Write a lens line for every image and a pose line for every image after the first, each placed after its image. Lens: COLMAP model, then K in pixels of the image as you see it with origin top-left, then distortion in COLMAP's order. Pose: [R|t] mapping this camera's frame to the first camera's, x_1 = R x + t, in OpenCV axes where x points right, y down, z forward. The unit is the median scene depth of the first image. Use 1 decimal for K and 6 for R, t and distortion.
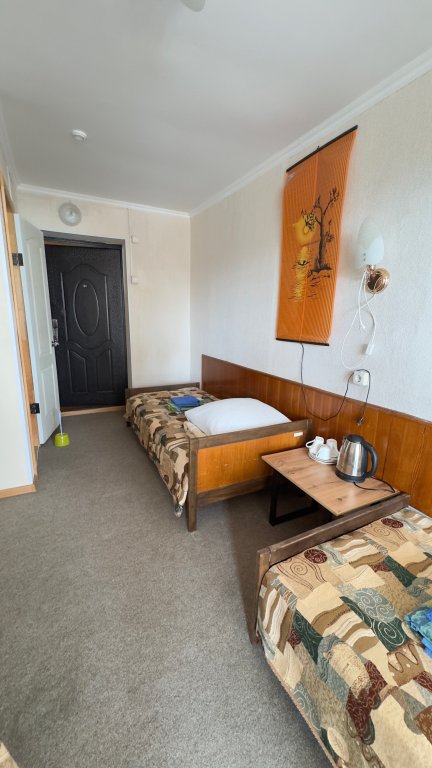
lens RADIAL K [[305.5, 0, 214.8], [0, 305.5, 384.8], [0, 0, 1]] dist [-0.000964, -0.000191]
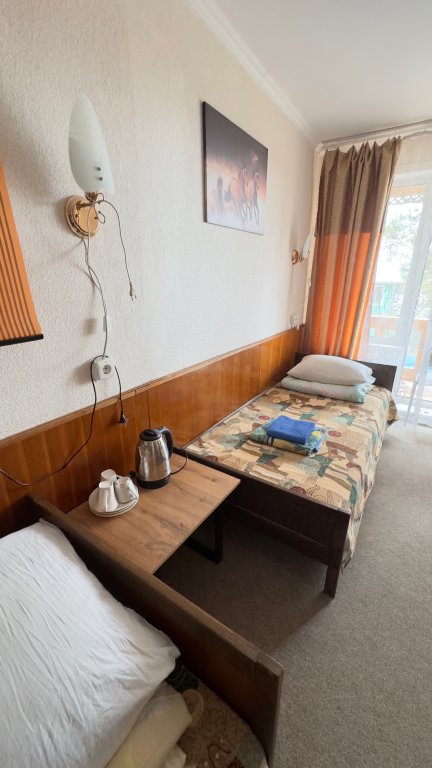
lens RADIAL K [[305.5, 0, 219.1], [0, 305.5, 383.7], [0, 0, 1]] dist [-0.000964, -0.000191]
pose [[-0.507118, -0.312546, 0.803210, -0.186362], [0.180685, 0.872670, 0.453652, -0.221538], [-0.842724, 0.375183, -0.386074, 0.912373]]
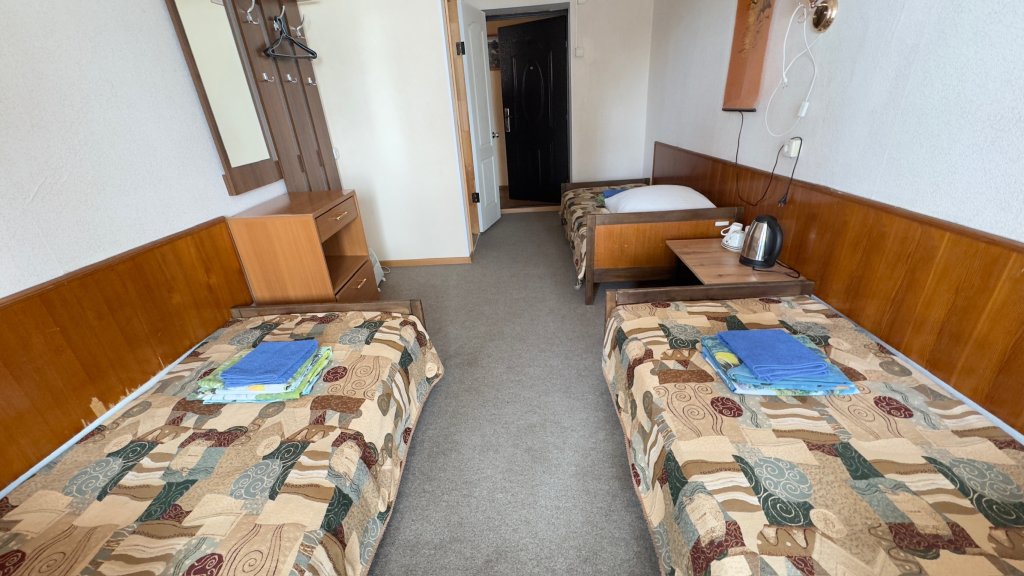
lens RADIAL K [[407.4, 0, 513.5], [0, 407.4, 289.5], [0, 0, 1]] dist [-0.000964, -0.000191]
pose [[0.879368, 0.122187, -0.460198, 0.319746], [-0.024092, 0.976693, 0.213286, 0.117175], [0.475533, -0.176470, 0.861816, -0.326408]]
